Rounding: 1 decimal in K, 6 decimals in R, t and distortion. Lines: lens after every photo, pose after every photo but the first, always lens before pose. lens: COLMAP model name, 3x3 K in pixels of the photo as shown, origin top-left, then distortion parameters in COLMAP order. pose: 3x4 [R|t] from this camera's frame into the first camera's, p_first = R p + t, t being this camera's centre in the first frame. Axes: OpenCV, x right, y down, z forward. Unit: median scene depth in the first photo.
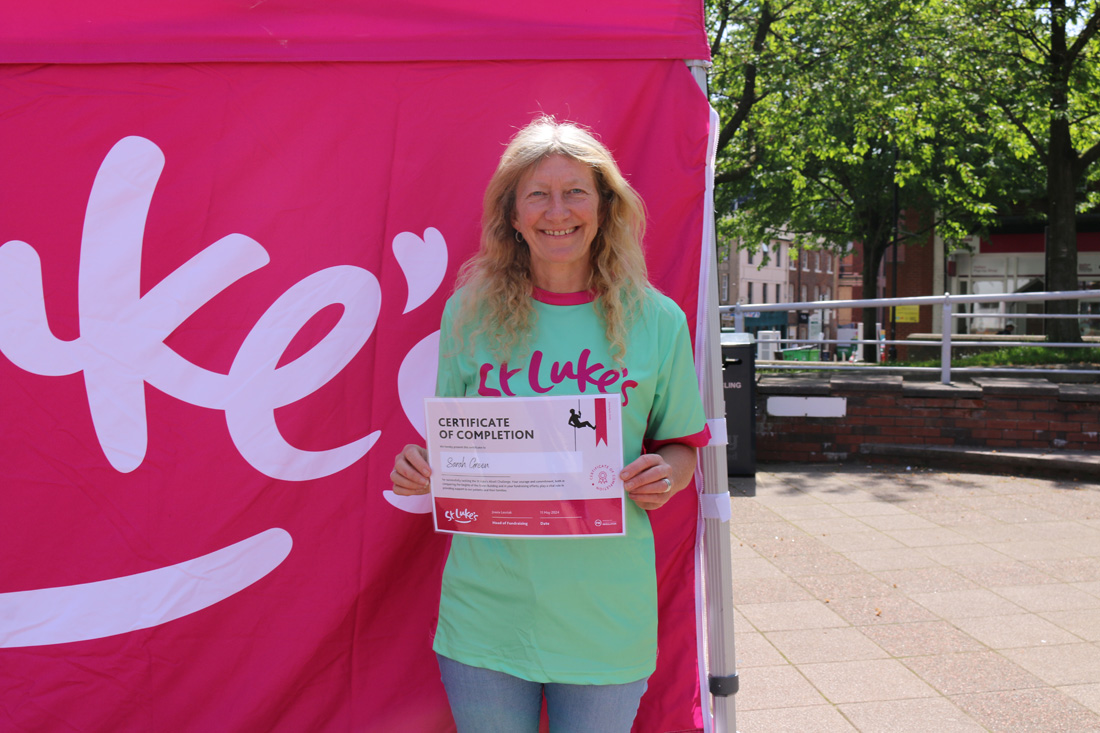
lens RADIAL K [[1123.7, 0, 549.3], [0, 1123.7, 380.6], [0, 0, 1]] dist [-0.119756, 0.146397]
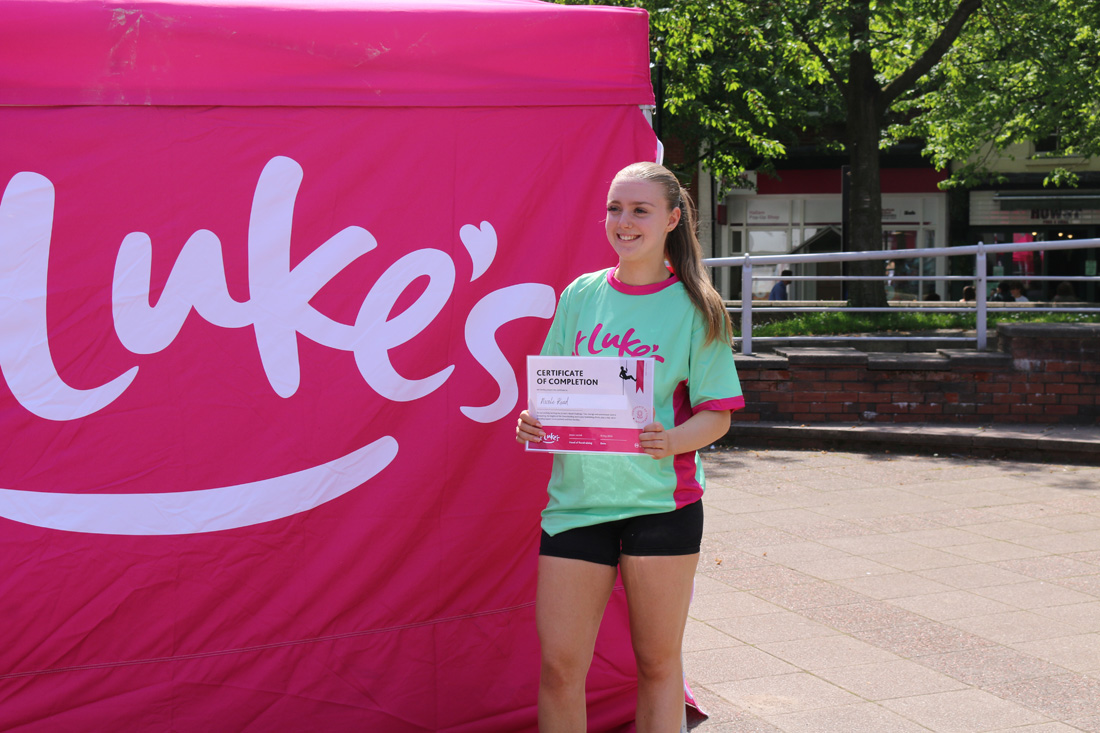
lens RADIAL K [[1669.9, 0, 550.0], [0, 1669.9, 366.5], [0, 0, 1]] dist [0.006850, 0.066443]
pose [[0.967891, -0.016597, 0.250823, -0.143381], [0.017738, 0.999840, -0.002288, 0.013665], [-0.250744, 0.006663, 0.968030, -0.281790]]
